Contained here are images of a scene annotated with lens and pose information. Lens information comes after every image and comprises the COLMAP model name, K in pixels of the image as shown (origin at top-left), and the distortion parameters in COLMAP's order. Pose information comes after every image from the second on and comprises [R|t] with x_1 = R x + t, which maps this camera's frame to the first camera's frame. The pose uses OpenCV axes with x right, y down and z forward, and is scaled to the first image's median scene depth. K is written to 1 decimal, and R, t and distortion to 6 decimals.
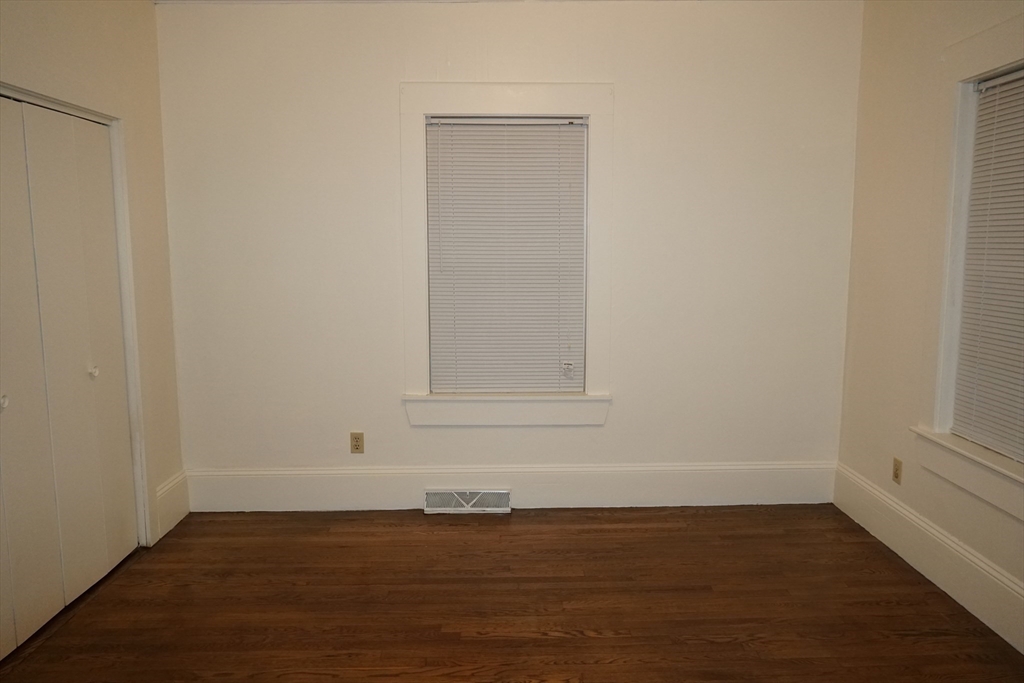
lens RADIAL K [[769.6, 0, 518.8], [0, 769.6, 339.2], [0, 0, 1]] dist [-0.047735, 0.051056]
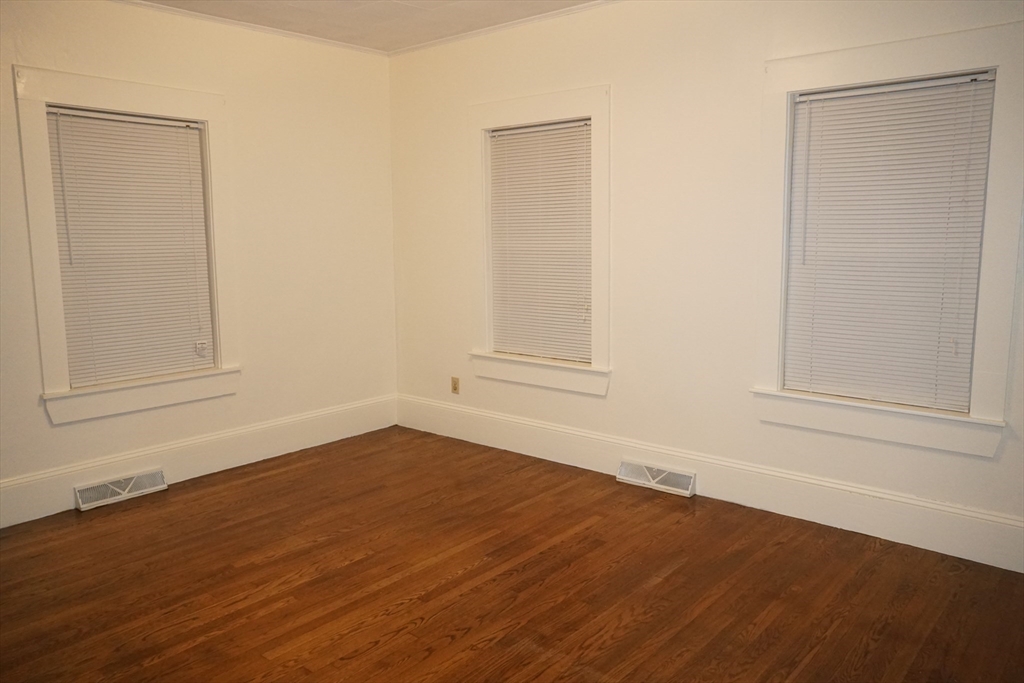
lens RADIAL K [[769.6, 0, 508.1], [0, 769.6, 338.9], [0, 0, 1]] dist [-0.047735, 0.051056]
pose [[0.655808, -0.104742, 0.747626, -0.498406], [0.105558, 0.993322, 0.046570, 0.022535], [-0.747512, 0.048377, 0.662485, -0.065459]]
